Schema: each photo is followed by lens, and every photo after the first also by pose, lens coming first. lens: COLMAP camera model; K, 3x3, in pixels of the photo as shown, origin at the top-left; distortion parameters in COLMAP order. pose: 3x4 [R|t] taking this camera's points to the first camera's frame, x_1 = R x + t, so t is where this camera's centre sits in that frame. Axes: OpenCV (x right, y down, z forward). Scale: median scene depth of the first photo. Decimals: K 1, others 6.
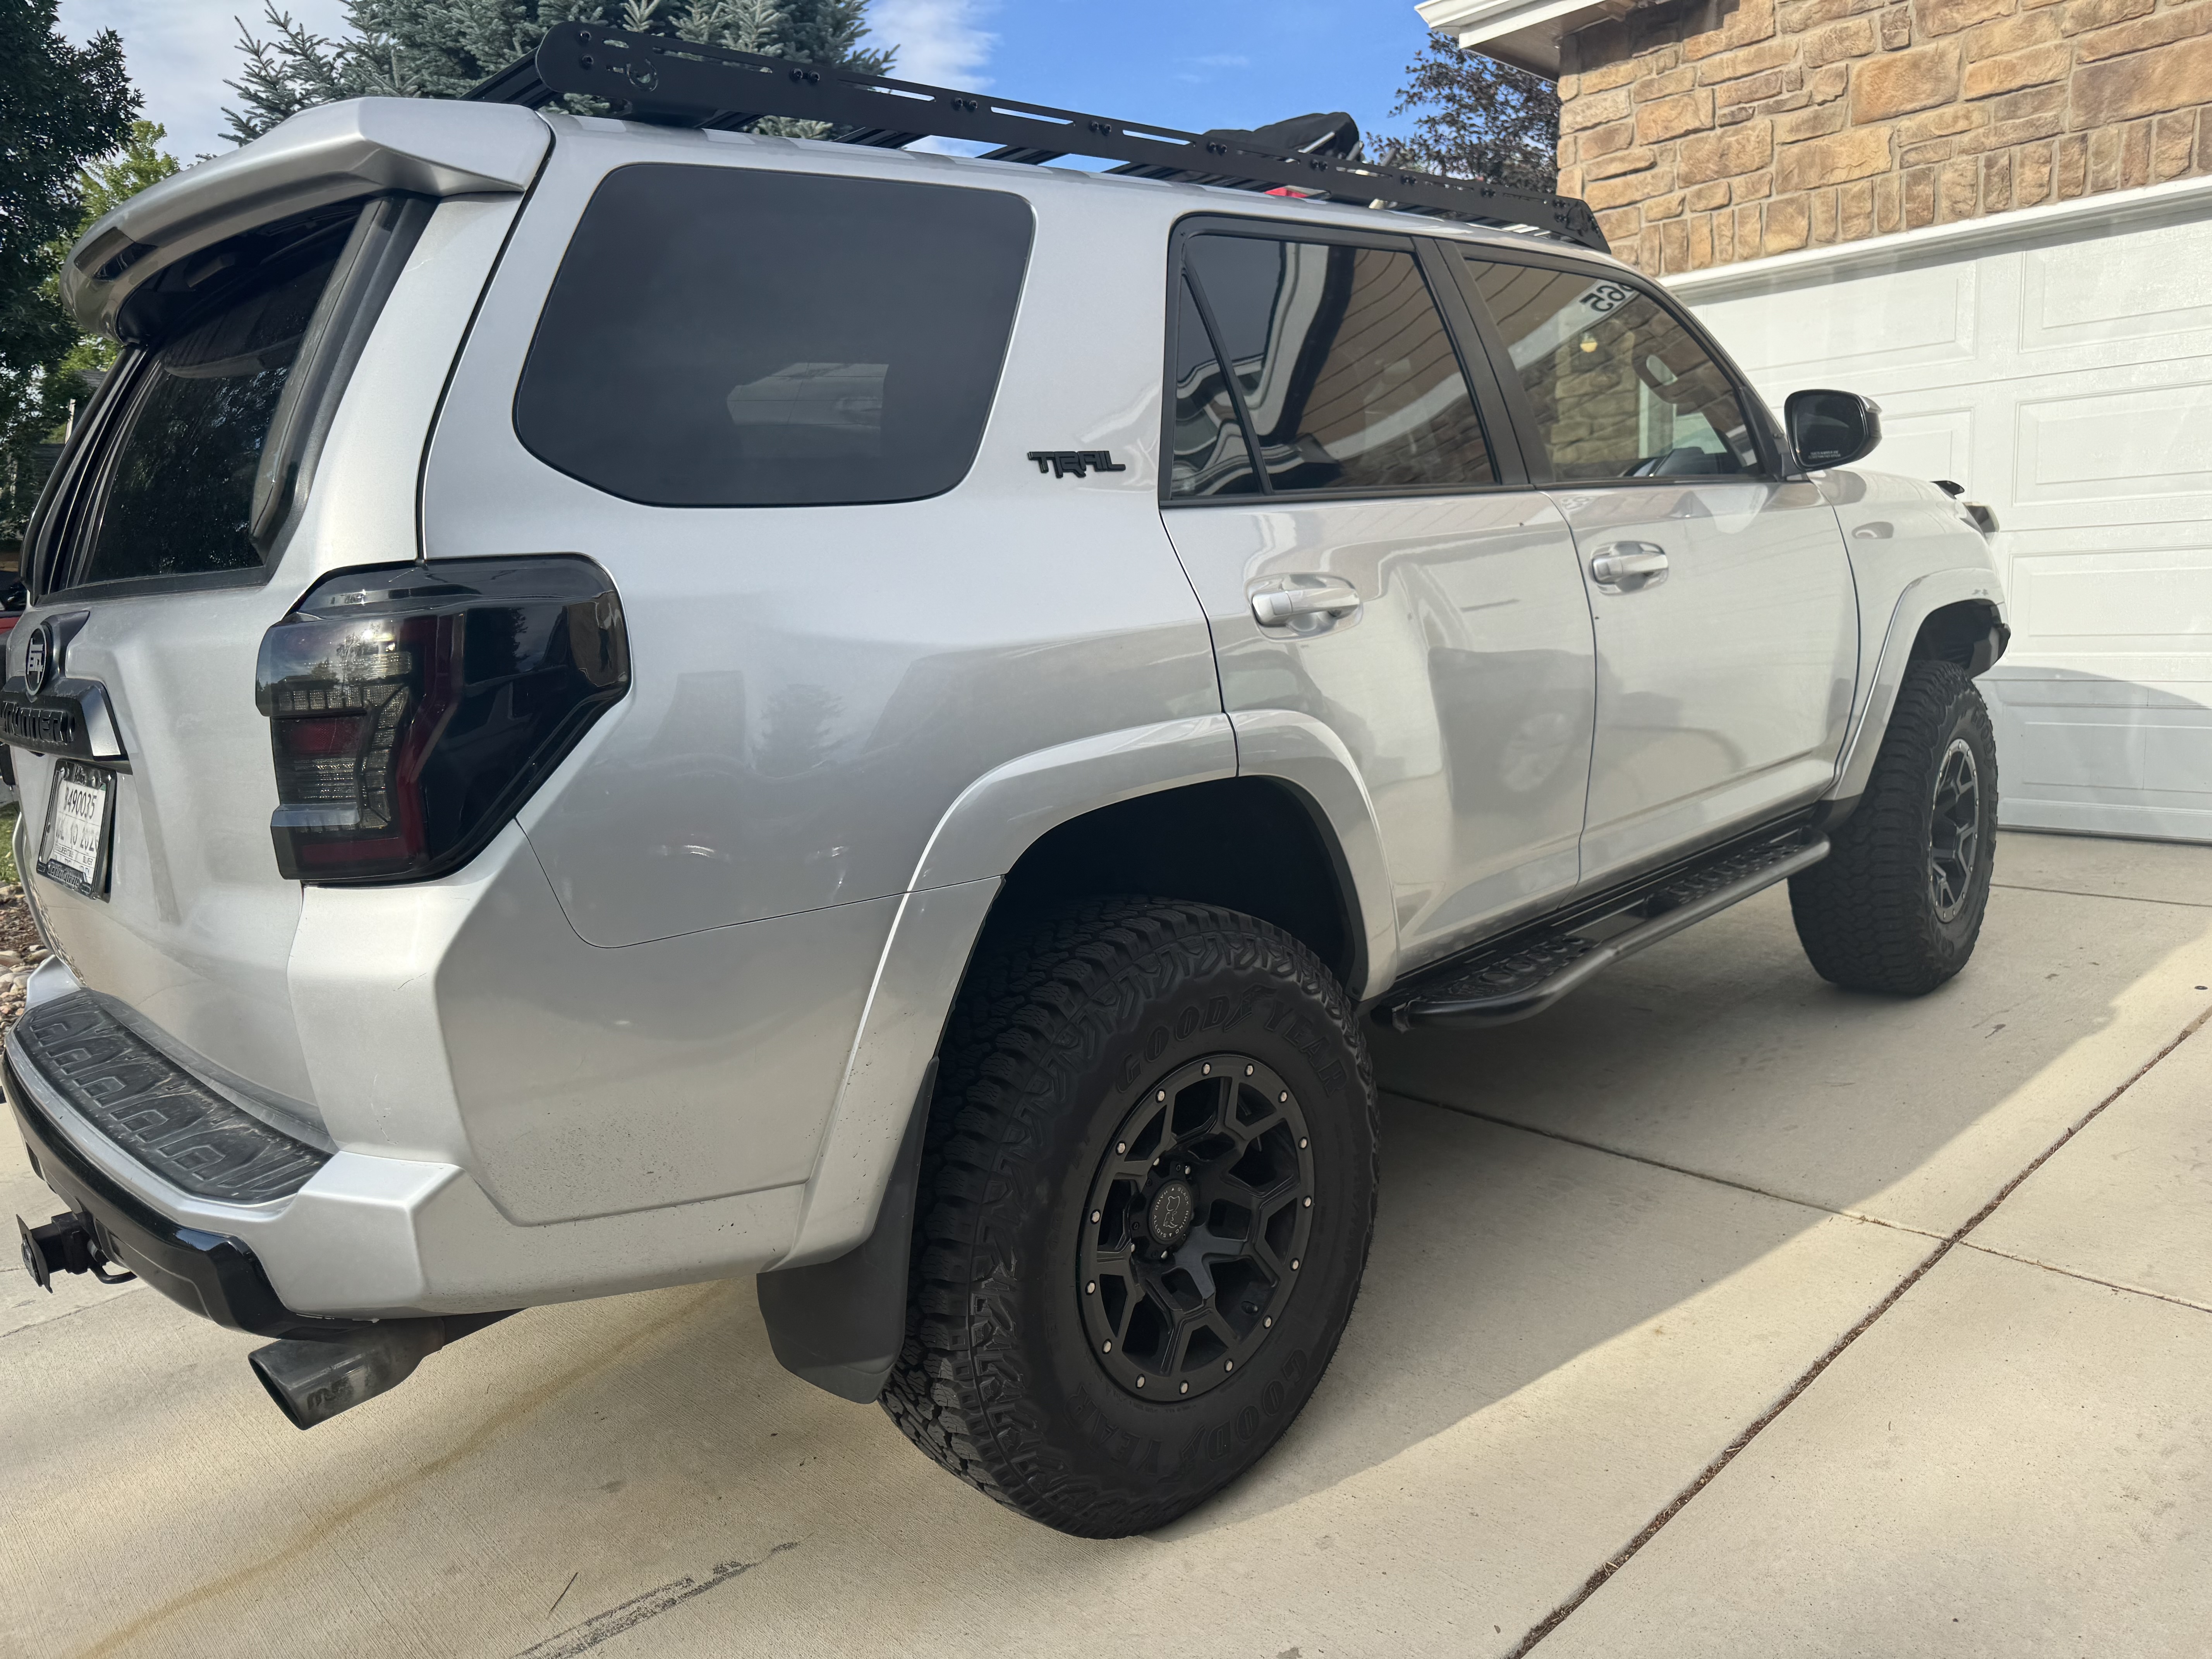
lens RADIAL K [[1588.1, 0, 1106.1], [0, 1588.1, 821.4], [0, 0, 1]] dist [-0.003317, 0.001115]
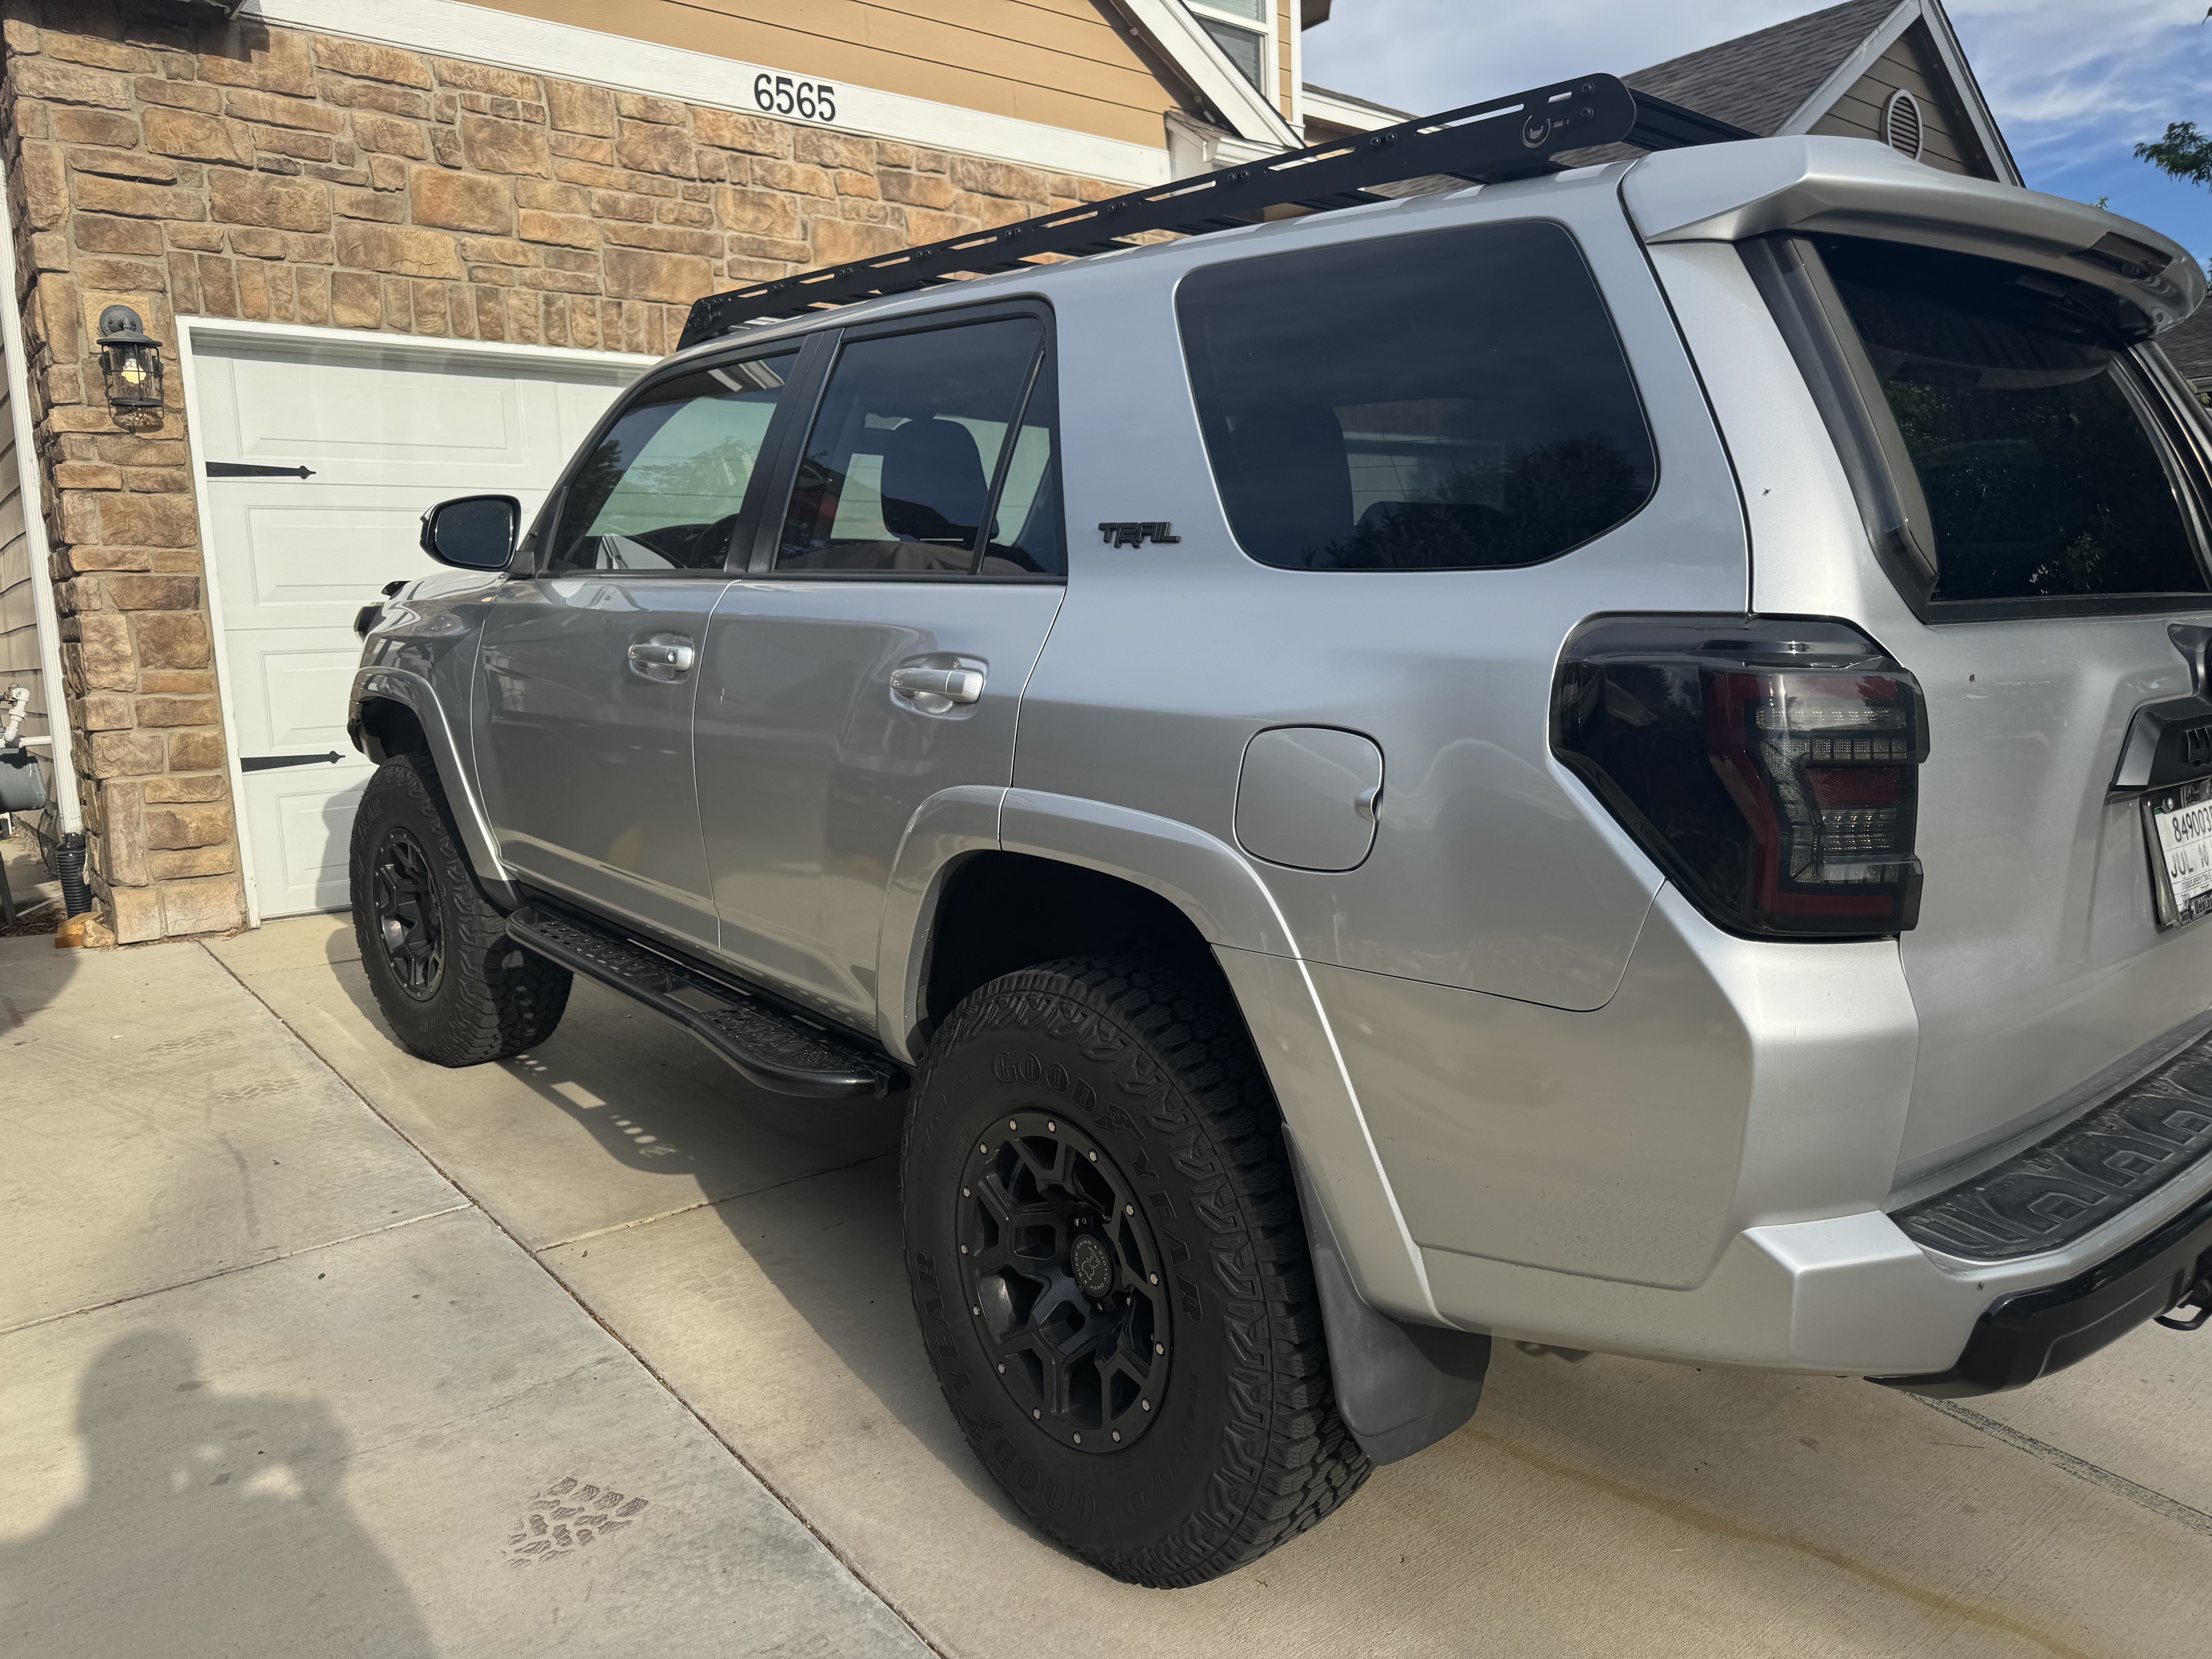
lens RADIAL K [[1588.1, 0, 1106.6], [0, 1588.1, 837.7], [0, 0, 1]] dist [-0.003317, 0.001115]
pose [[0.043186, -0.108997, 0.993104, -0.590063], [0.155725, 0.982616, 0.101074, -0.081377], [-0.986856, 0.150286, 0.059408, 0.564674]]
